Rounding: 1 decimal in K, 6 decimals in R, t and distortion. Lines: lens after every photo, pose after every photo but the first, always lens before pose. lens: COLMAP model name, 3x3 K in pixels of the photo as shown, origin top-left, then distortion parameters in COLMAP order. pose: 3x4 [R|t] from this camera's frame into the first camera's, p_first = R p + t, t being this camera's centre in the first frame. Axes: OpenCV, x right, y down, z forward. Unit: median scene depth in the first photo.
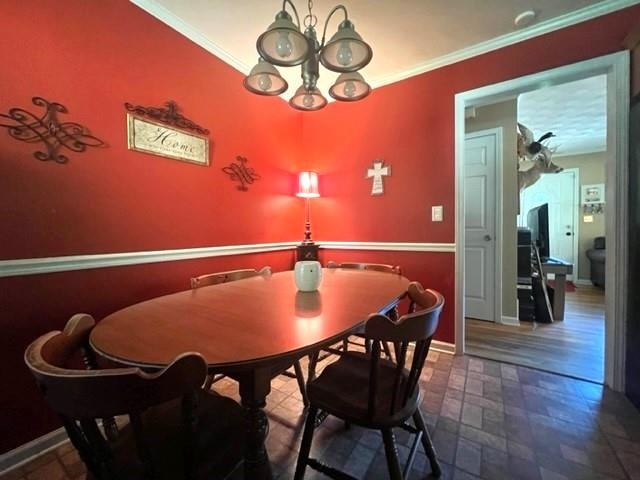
lens RADIAL K [[257.9, 0, 321.1], [0, 257.9, 238.2], [0, 0, 1]] dist [0.000309, 0.000059]
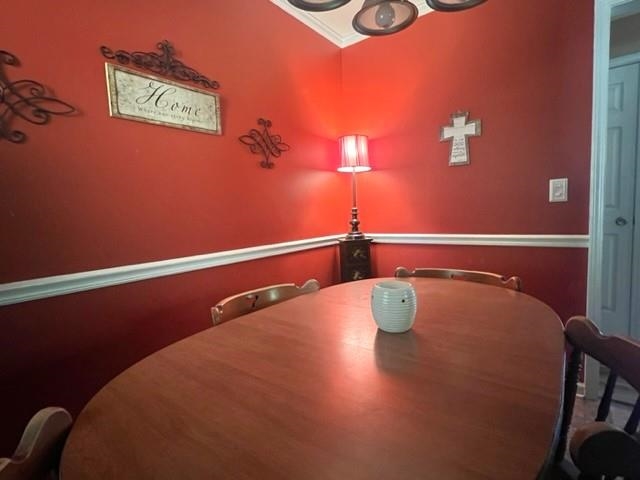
lens RADIAL K [[318.4, 0, 319.4], [0, 318.4, 239.7], [0, 0, 1]] dist [-0.000686, 0.001605]
pose [[0.995739, -0.024658, -0.088860, -0.102103], [0.030361, 0.997526, 0.063408, -0.044282], [0.087076, -0.065836, 0.994024, 0.149157]]
